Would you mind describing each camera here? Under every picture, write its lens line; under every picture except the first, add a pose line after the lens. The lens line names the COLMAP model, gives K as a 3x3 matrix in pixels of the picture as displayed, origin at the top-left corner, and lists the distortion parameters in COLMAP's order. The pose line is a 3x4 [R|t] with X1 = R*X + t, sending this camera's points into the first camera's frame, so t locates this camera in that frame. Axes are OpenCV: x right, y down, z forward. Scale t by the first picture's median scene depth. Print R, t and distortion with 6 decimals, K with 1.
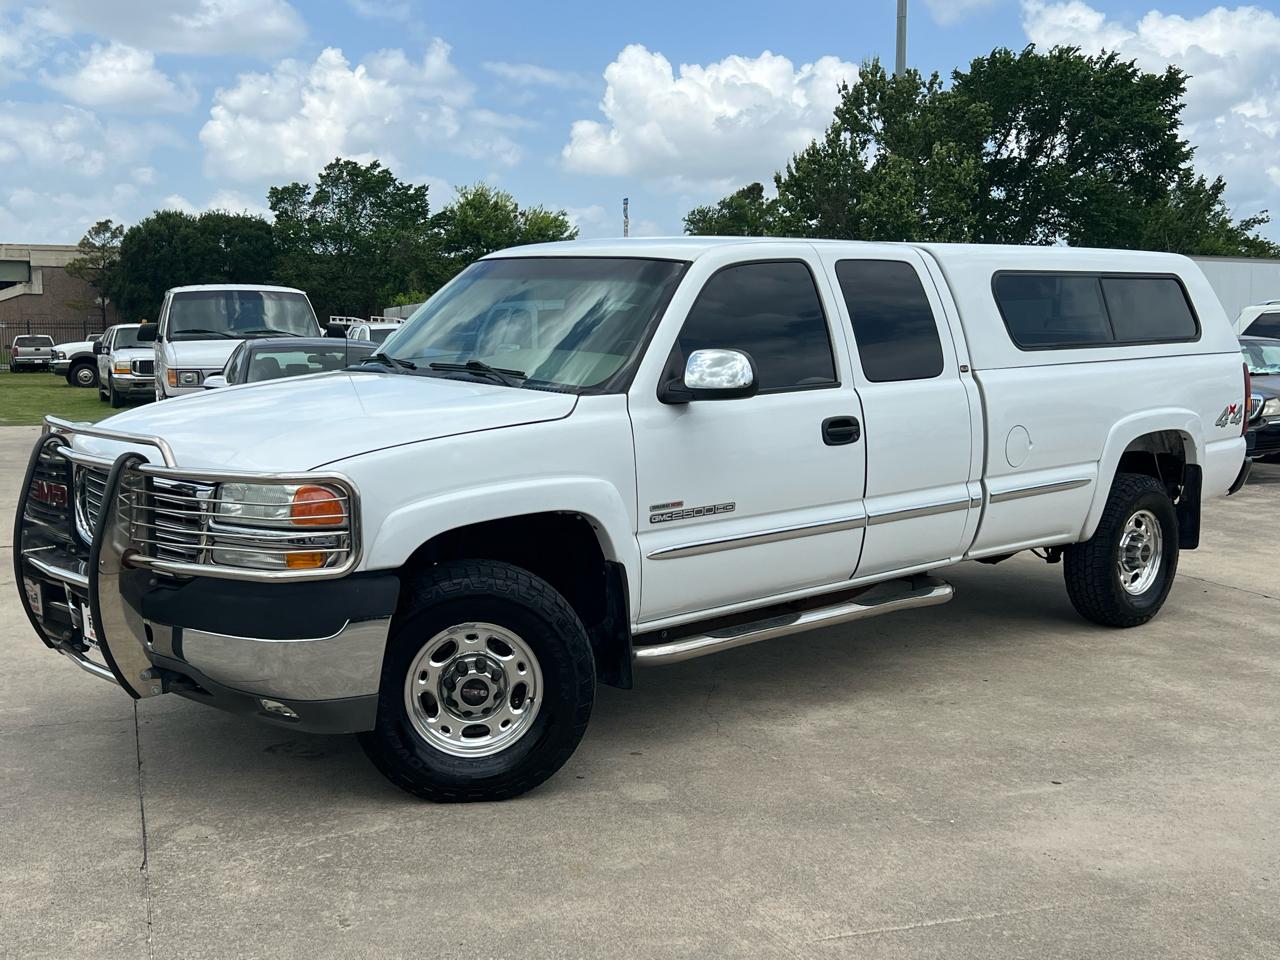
lens RADIAL K [[1418.2, 0, 641.0], [0, 1418.2, 490.6], [0, 0, 1]] dist [0.029275, 0.000000]
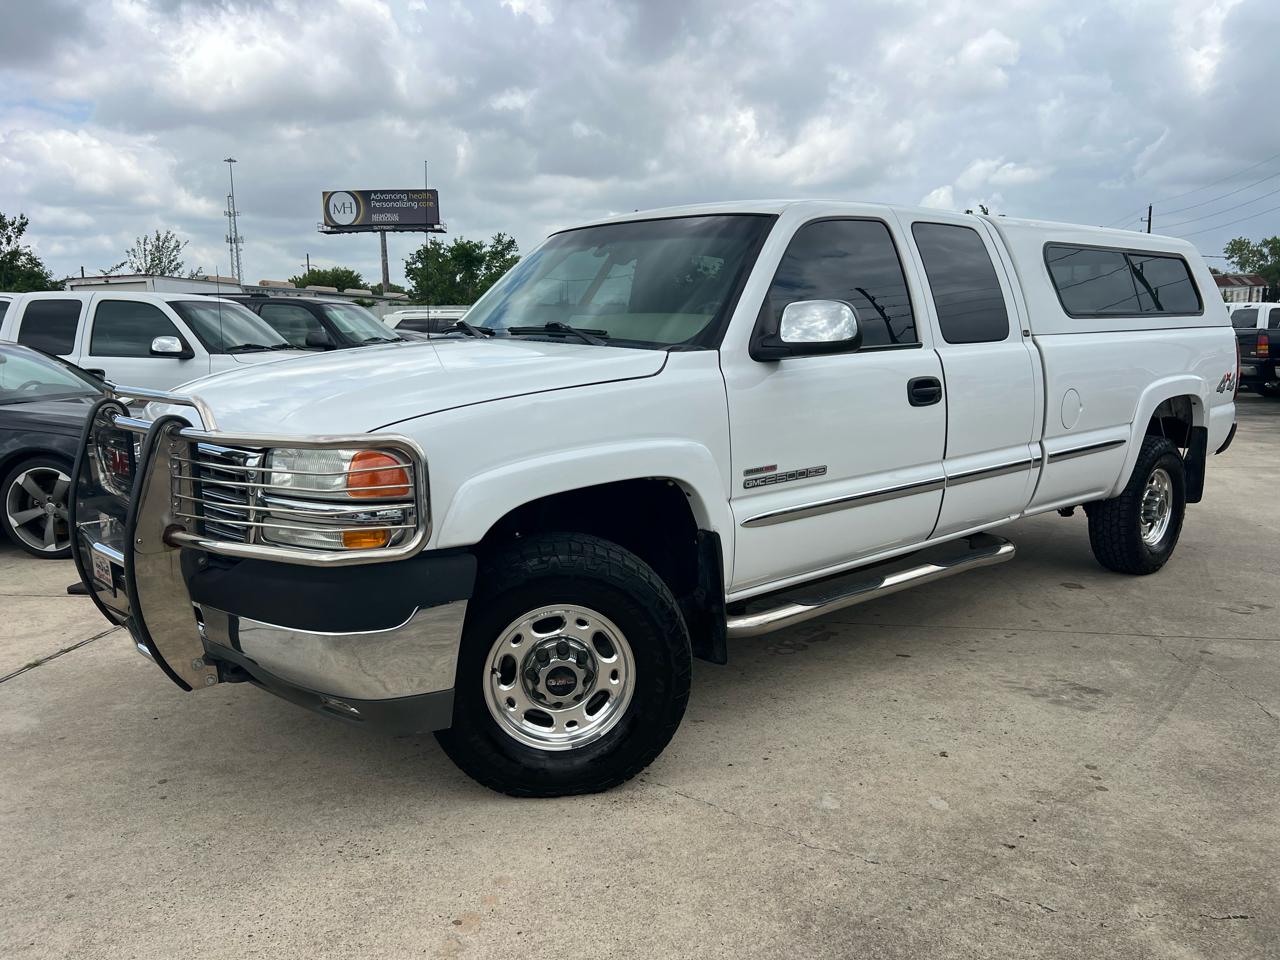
lens RADIAL K [[974.2, 0, 641.3], [0, 974.2, 481.7], [0, 0, 1]] dist [0.034684, -0.044151]
pose [[0.999837, -0.008643, -0.015831, -0.045872], [0.009063, 0.999603, 0.026678, 0.000552], [0.015594, -0.026817, 0.999519, 0.313614]]
